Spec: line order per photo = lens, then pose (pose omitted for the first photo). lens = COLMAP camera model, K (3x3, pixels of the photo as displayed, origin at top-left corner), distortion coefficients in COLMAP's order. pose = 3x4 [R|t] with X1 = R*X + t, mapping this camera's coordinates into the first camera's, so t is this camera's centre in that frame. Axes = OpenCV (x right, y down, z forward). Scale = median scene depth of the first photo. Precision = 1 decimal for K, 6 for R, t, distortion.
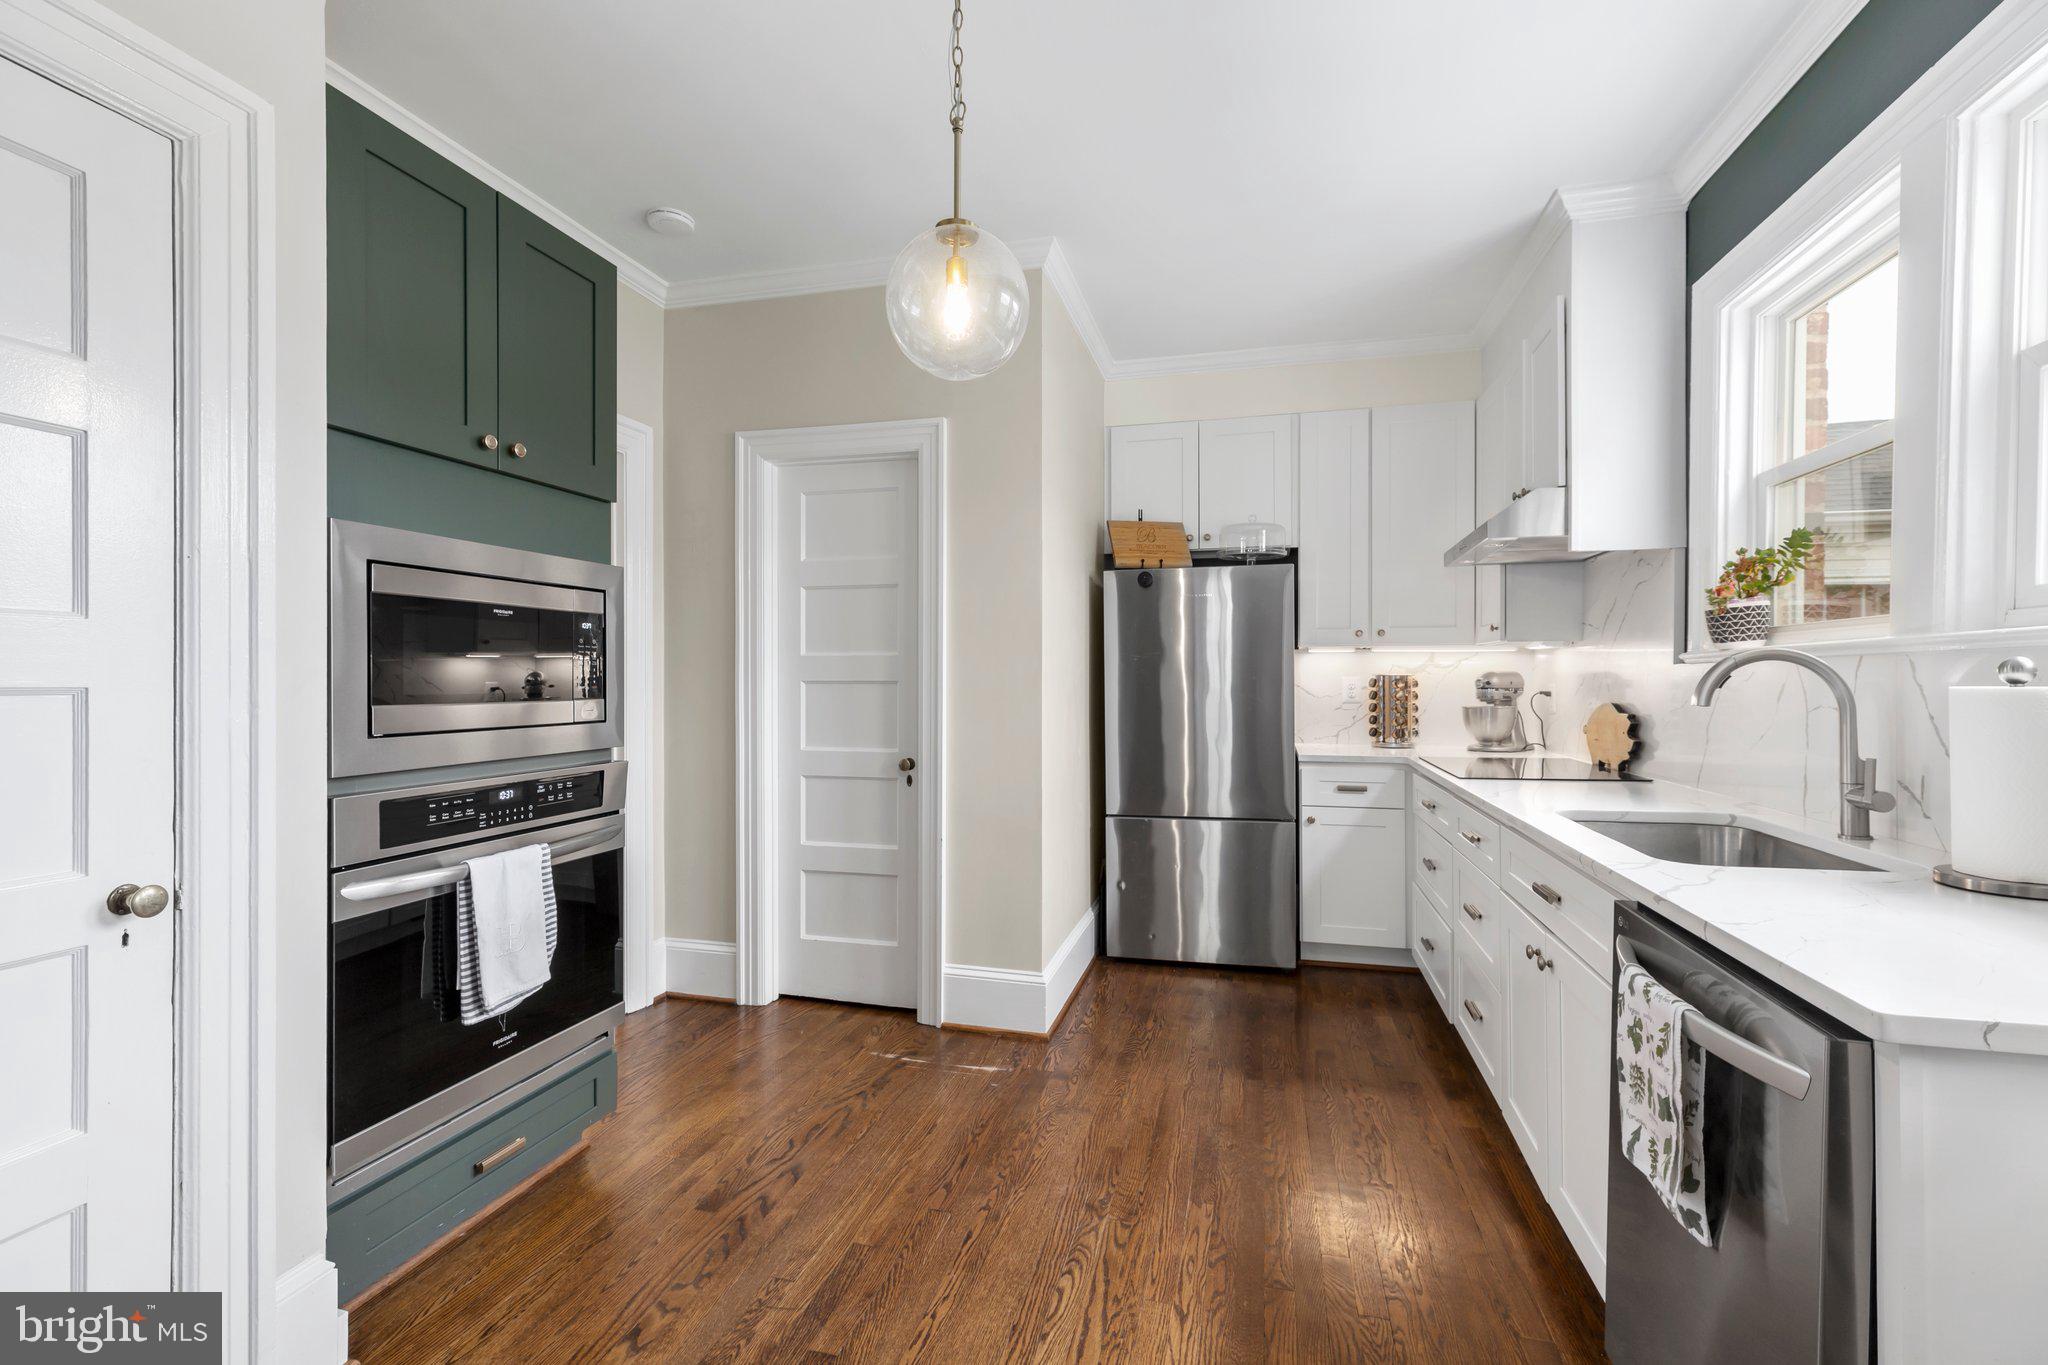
lens RADIAL K [[921.7, 0, 1025.5], [0, 921.7, 690.3], [0, 0, 1]] dist [0.003333, 0.000402]
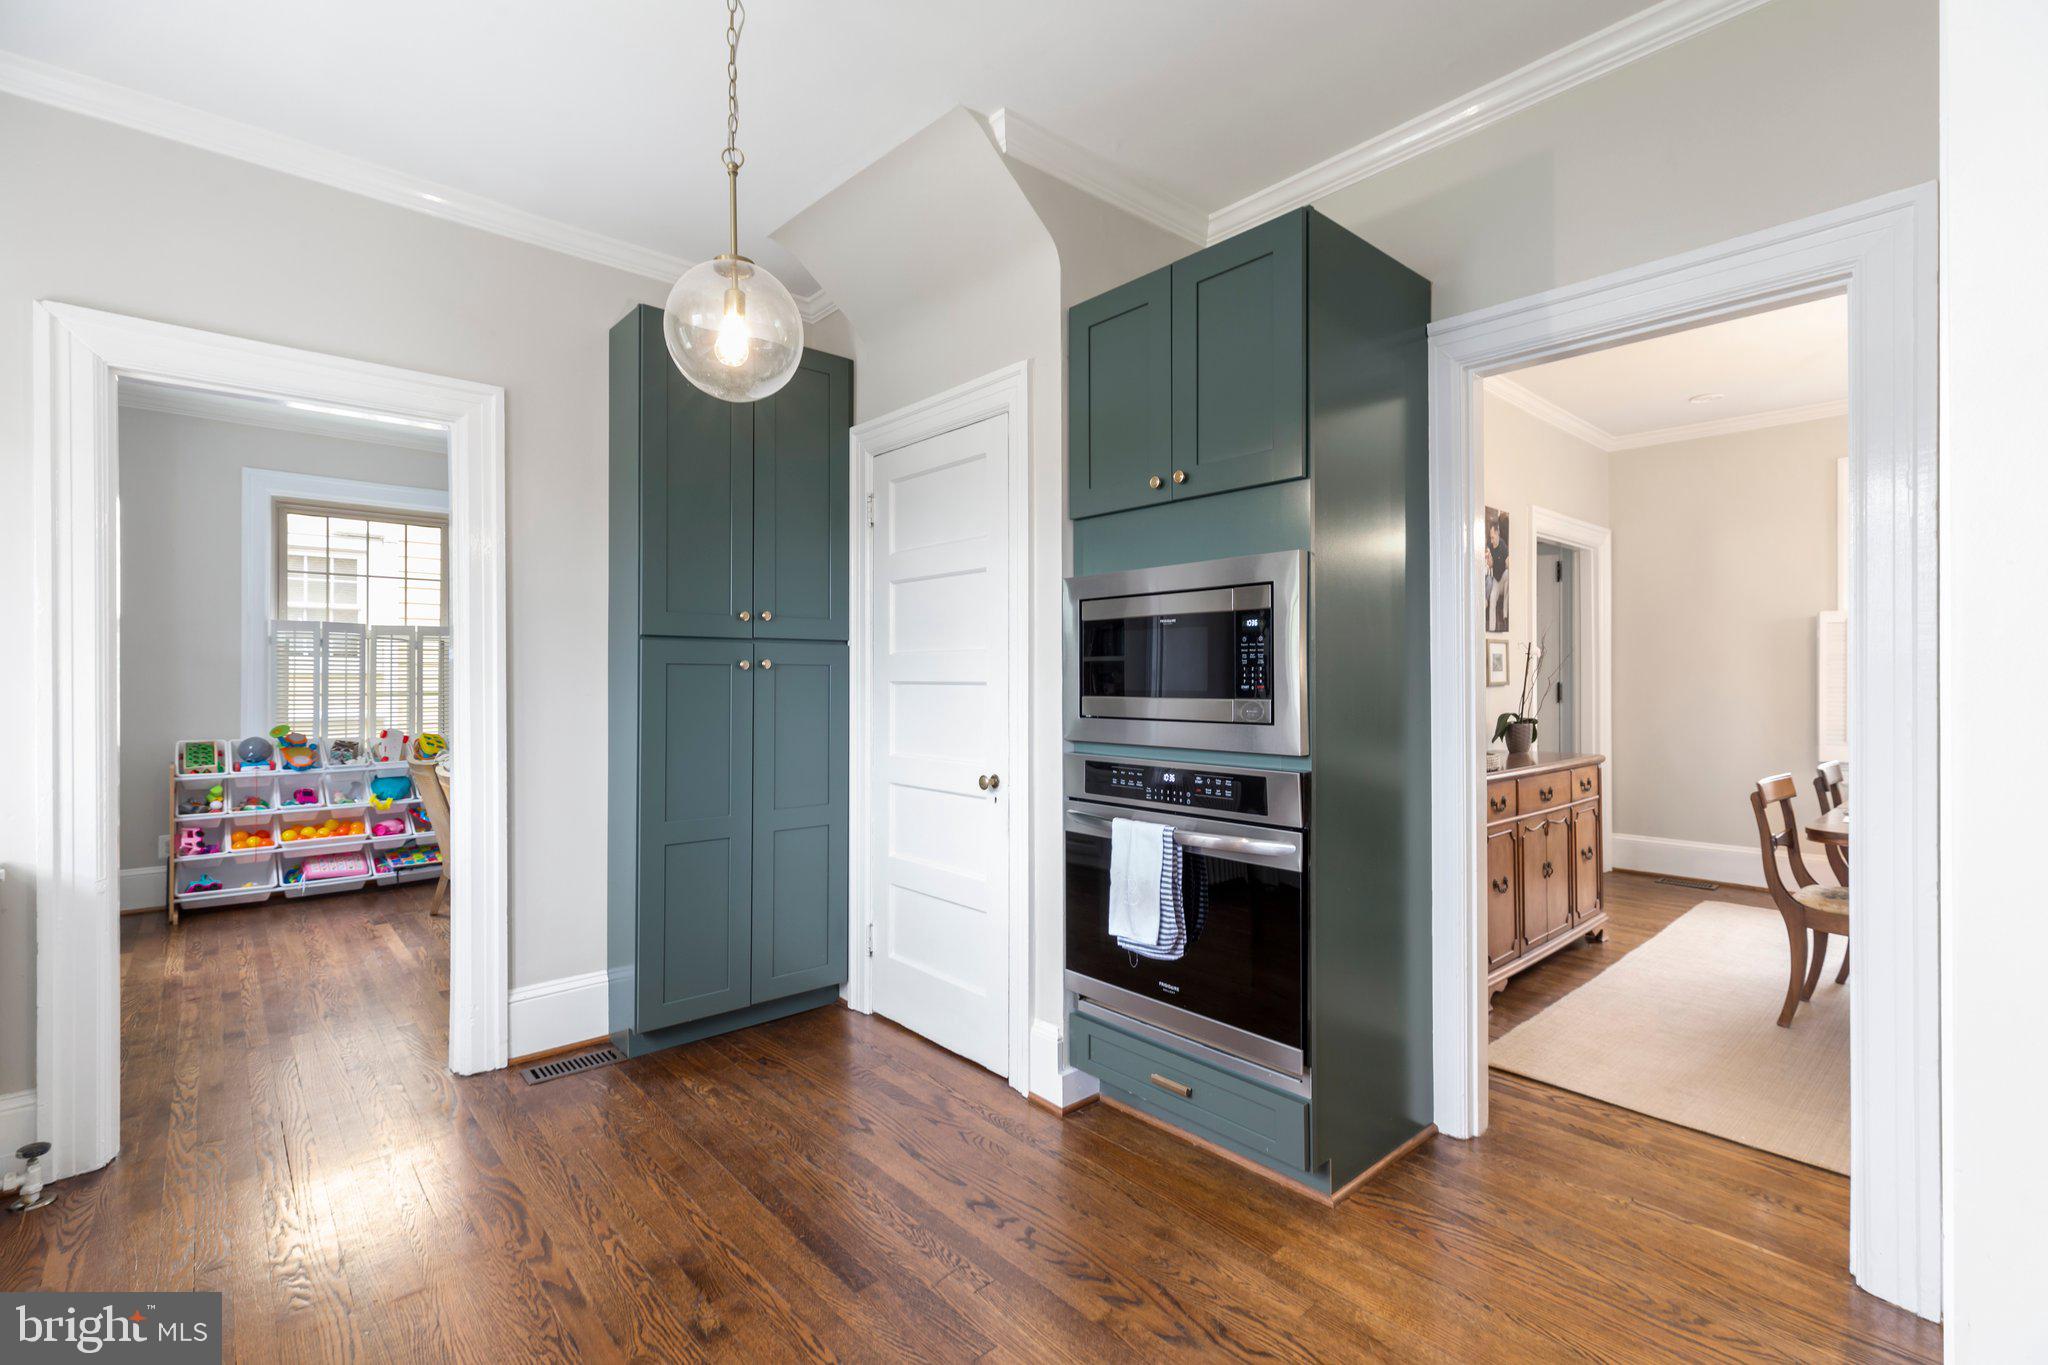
lens RADIAL K [[921.7, 0, 1022.1], [0, 921.7, 668.2], [0, 0, 1]] dist [0.003333, 0.000402]
pose [[-0.554412, 0.004412, -0.832231, 0.111394], [-0.000881, 0.999982, 0.005889, -0.006895], [0.832242, 0.003998, -0.554398, 0.327243]]
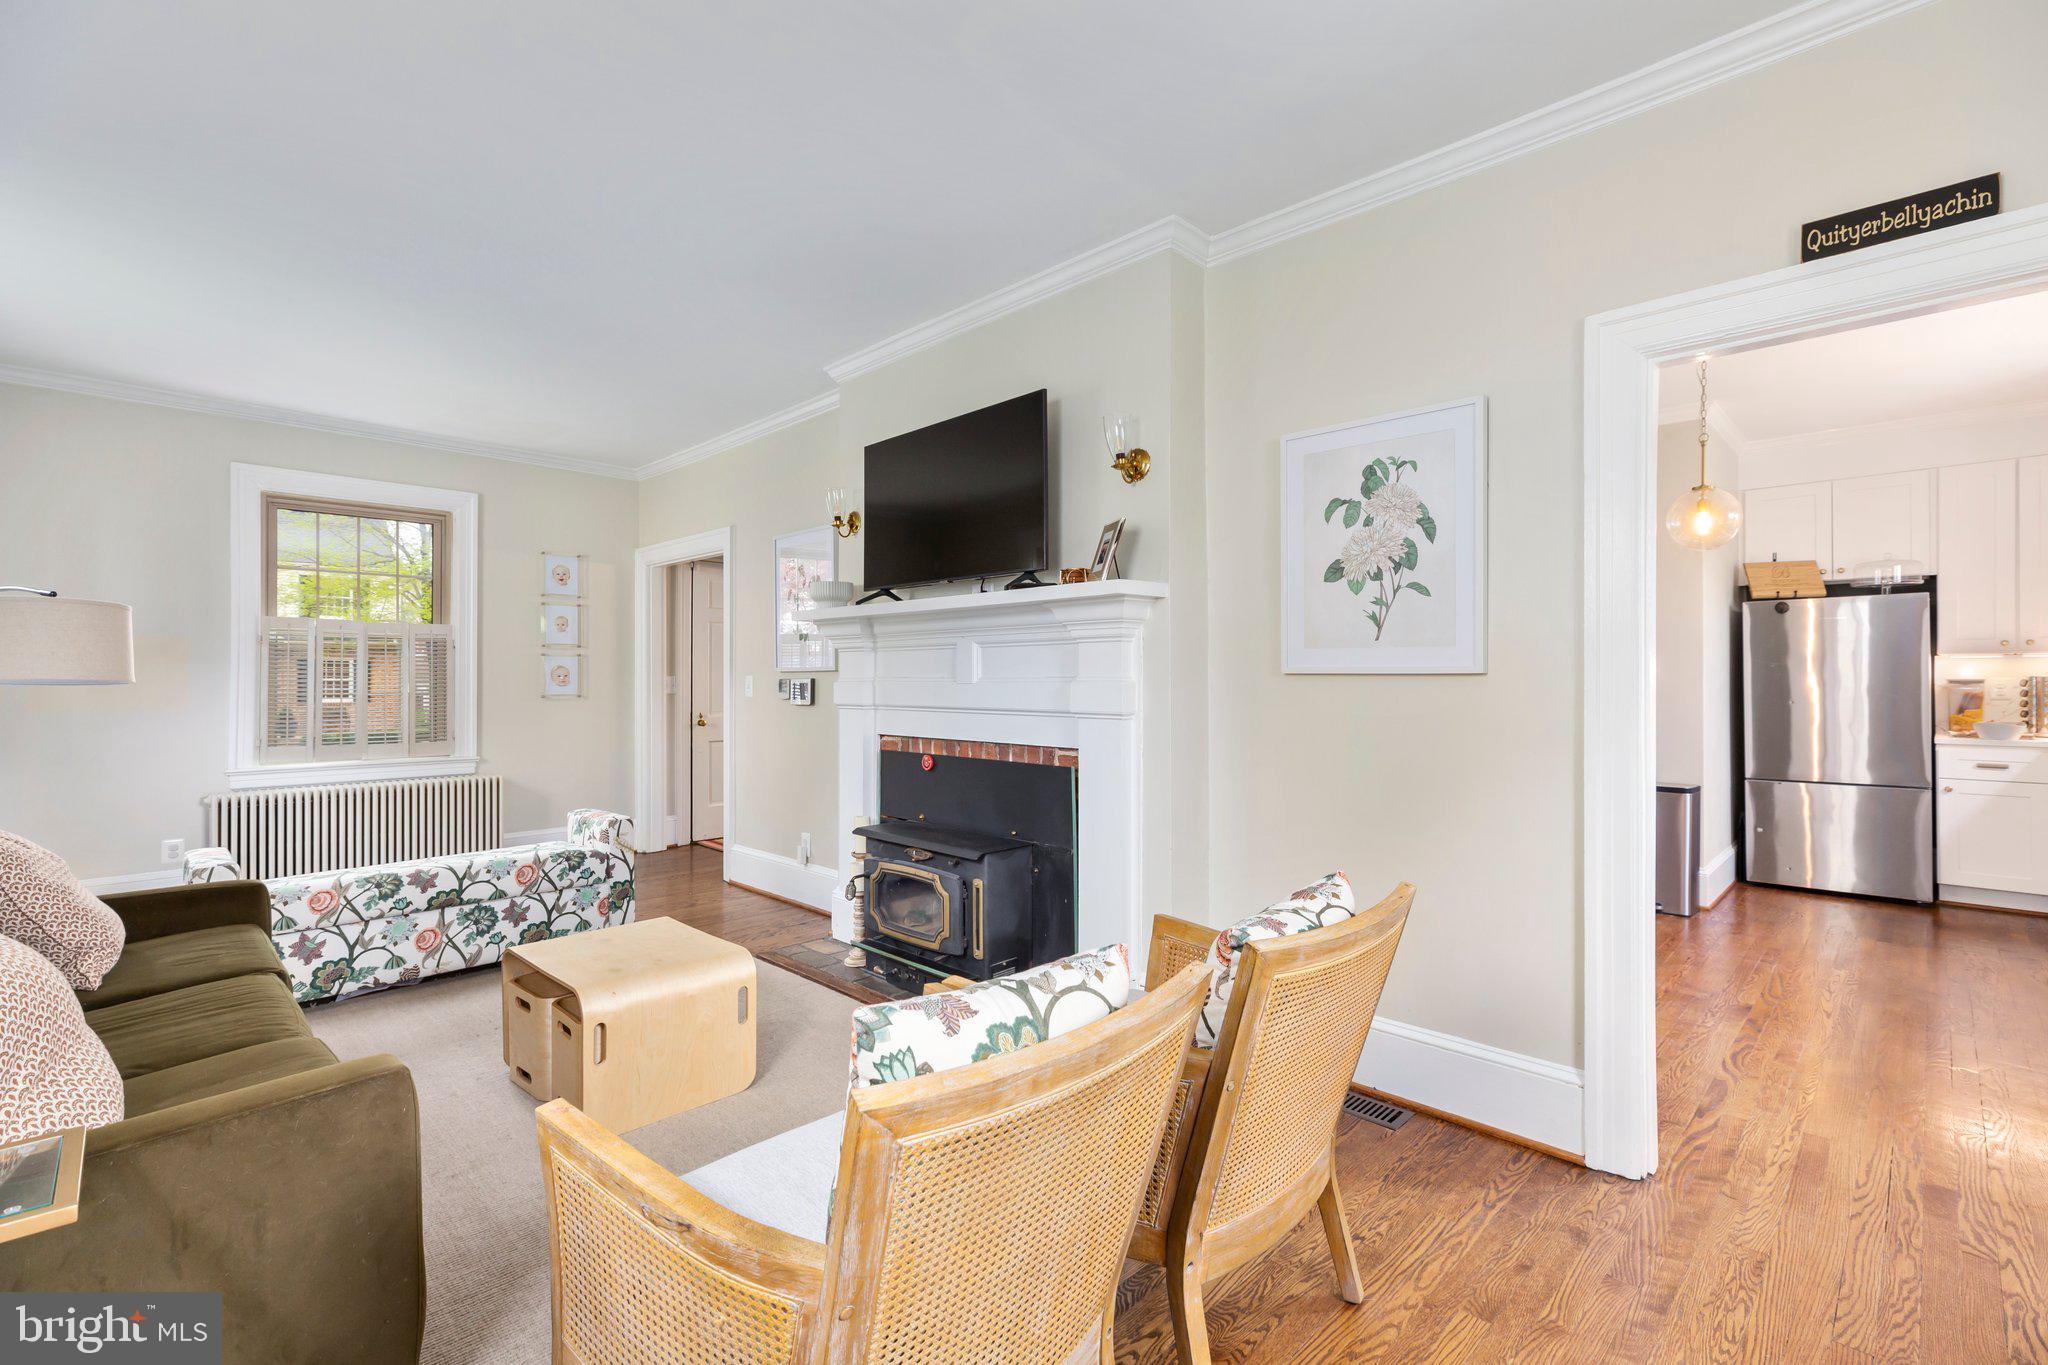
lens RADIAL K [[921.7, 0, 1014.3], [0, 921.7, 682.2], [0, 0, 1]] dist [0.003333, 0.000402]
pose [[0.862335, 0.000019, -0.506338, -0.167126], [-0.005248, 0.999947, -0.008900, 0.009712], [0.506311, 0.010332, 0.862289, -0.803985]]
